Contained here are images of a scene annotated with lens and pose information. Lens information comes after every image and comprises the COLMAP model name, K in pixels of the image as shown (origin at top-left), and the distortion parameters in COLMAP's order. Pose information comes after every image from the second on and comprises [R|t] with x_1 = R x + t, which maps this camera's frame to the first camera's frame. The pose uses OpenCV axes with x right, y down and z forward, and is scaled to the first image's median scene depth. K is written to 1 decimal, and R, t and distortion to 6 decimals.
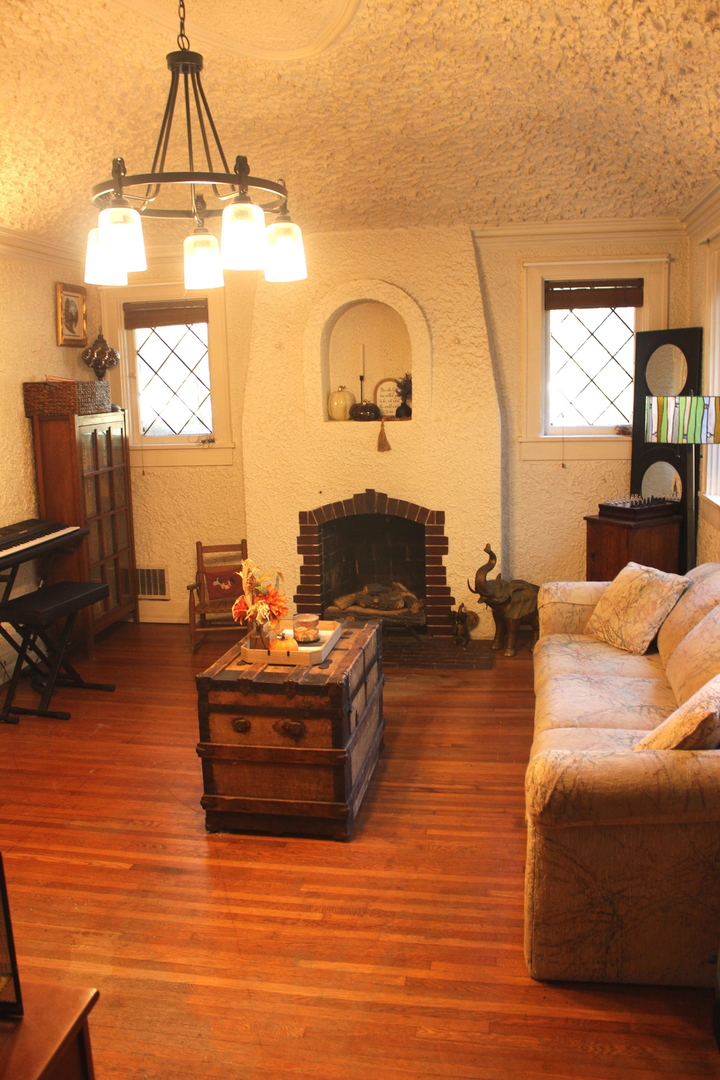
lens RADIAL K [[896.5, 0, 360.0], [0, 896.5, 540.0], [0, 0, 1]] dist [-0.145348, 0.114052]
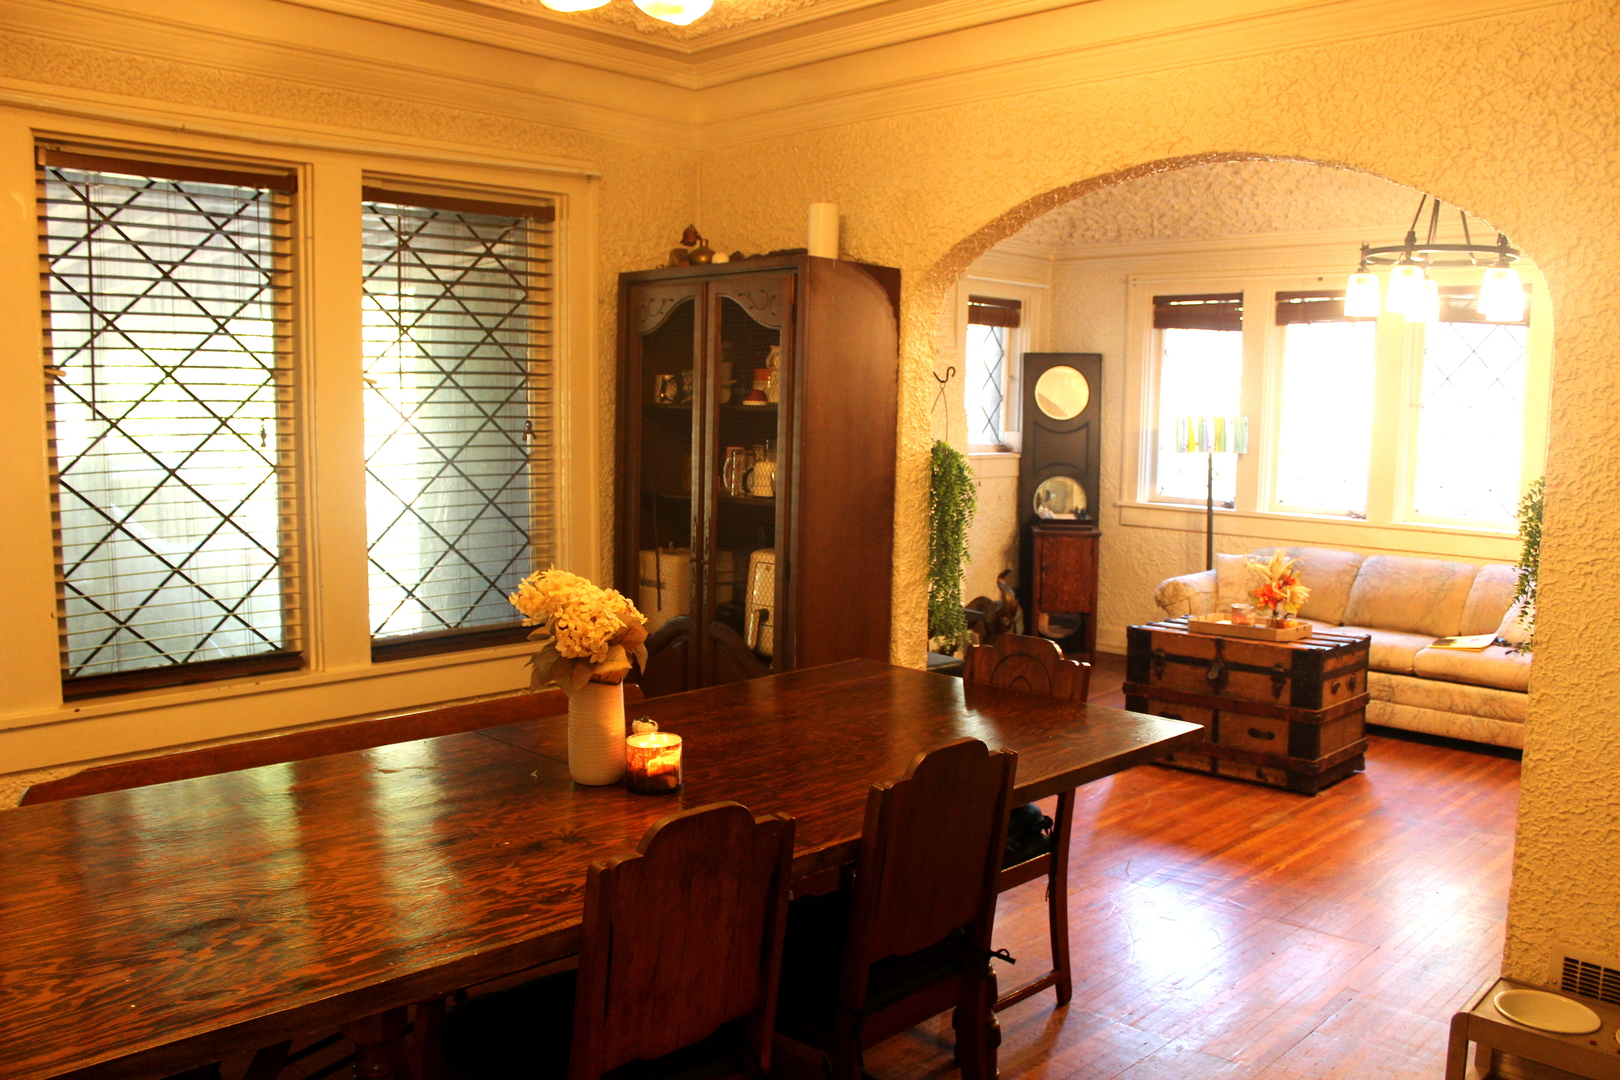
lens RADIAL K [[1344.7, 0, 810.0], [0, 1344.7, 540.0], [0, 0, 1]] dist [-0.145348, 0.114052]
pose [[0.577223, -0.052000, 0.814929, -1.159520], [0.124109, 0.991963, -0.024612, -0.011206], [-0.807100, 0.115346, 0.579038, 0.334124]]
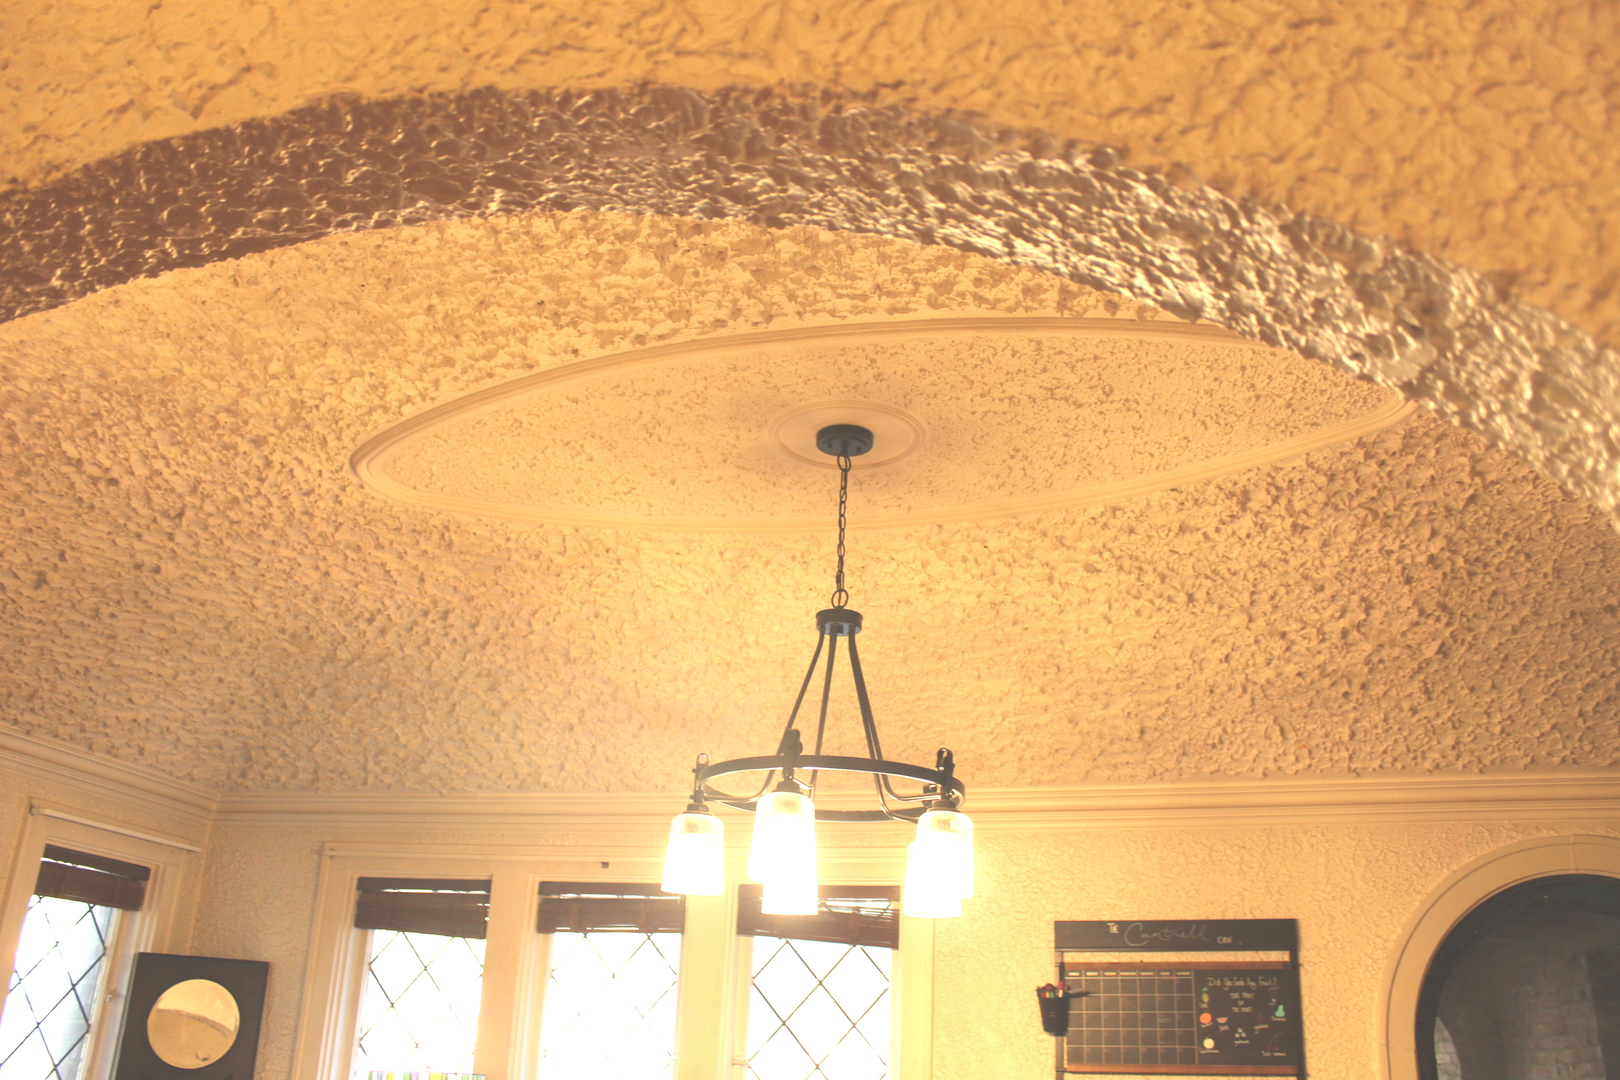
lens RADIAL K [[1344.7, 0, 810.0], [0, 1344.7, 540.0], [0, 0, 1]] dist [-0.145348, 0.114052]
pose [[0.085735, 0.394347, 0.914954, -0.641127], [0.148043, 0.903098, -0.403109, -0.058331], [-0.985258, 0.170013, 0.019047, 0.471121]]
